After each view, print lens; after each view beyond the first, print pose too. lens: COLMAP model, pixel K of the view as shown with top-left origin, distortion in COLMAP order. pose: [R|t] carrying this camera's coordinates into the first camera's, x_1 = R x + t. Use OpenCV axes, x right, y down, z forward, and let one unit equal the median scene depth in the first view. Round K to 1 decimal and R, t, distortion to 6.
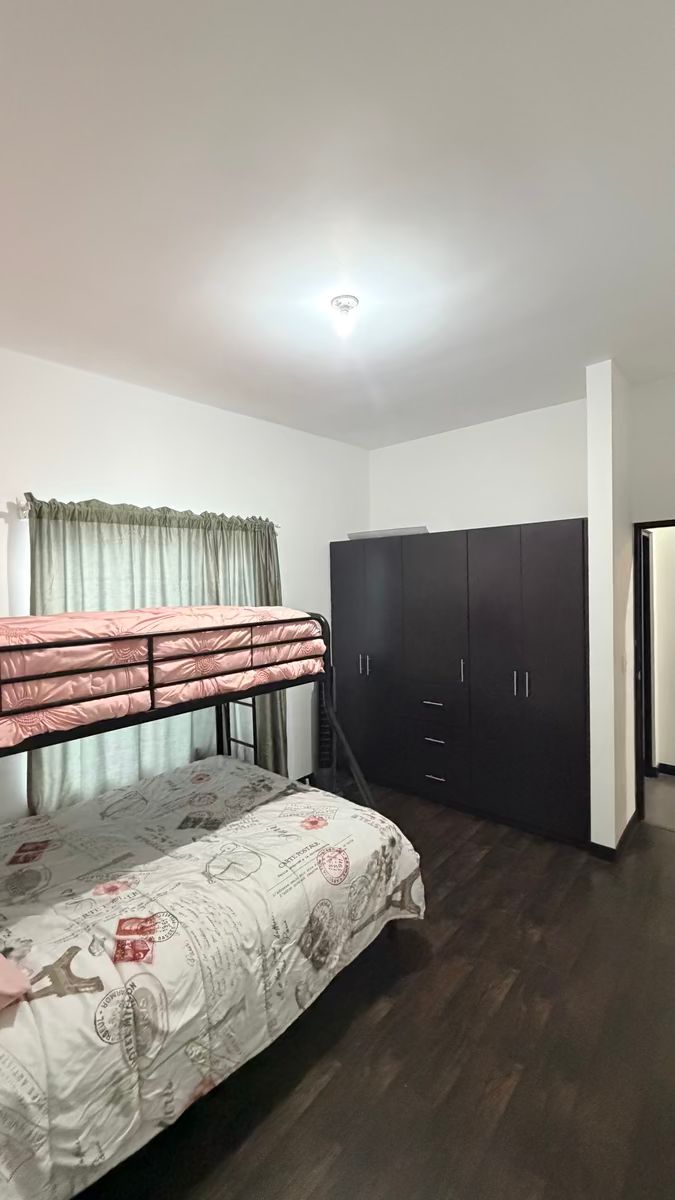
lens RADIAL K [[481.0, 0, 339.2], [0, 481.0, 595.6], [0, 0, 1]] dist [0.001542, 0.000325]
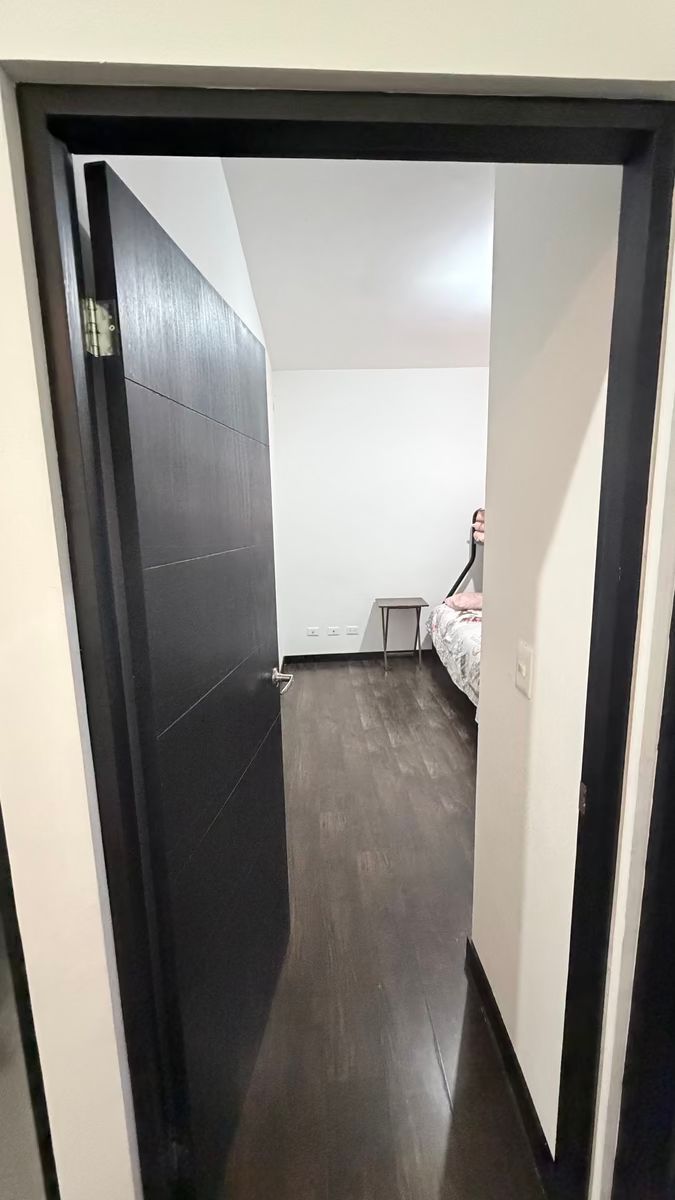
lens RADIAL K [[481.0, 0, 339.2], [0, 481.0, 595.6], [0, 0, 1]] dist [0.001542, 0.000325]
pose [[-0.718559, 0.152927, -0.678444, 1.415213], [0.013654, 0.978439, 0.206086, 0.000997], [0.695332, 0.138822, -0.705154, 1.723808]]
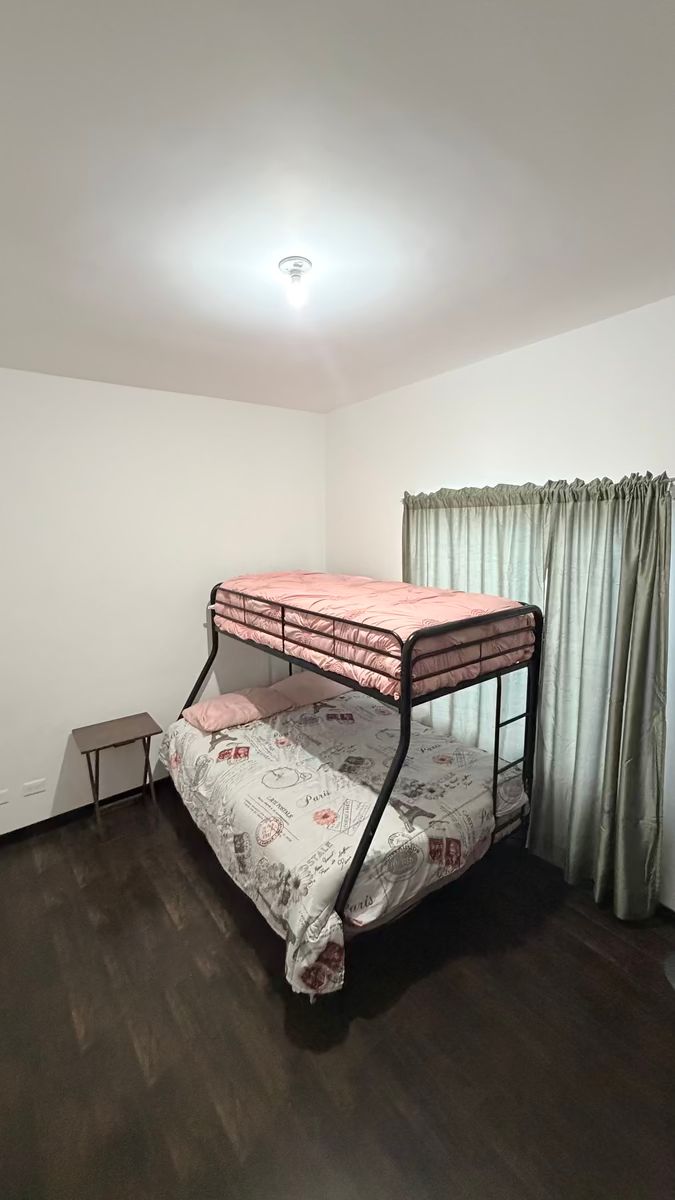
lens RADIAL K [[481.0, 0, 339.2], [0, 481.0, 595.6], [0, 0, 1]] dist [0.001542, 0.000325]
pose [[-0.185670, 0.179720, -0.966037, 0.908739], [-0.012391, 0.982625, 0.185188, -0.203062], [0.982534, 0.046354, -0.180217, 1.256339]]
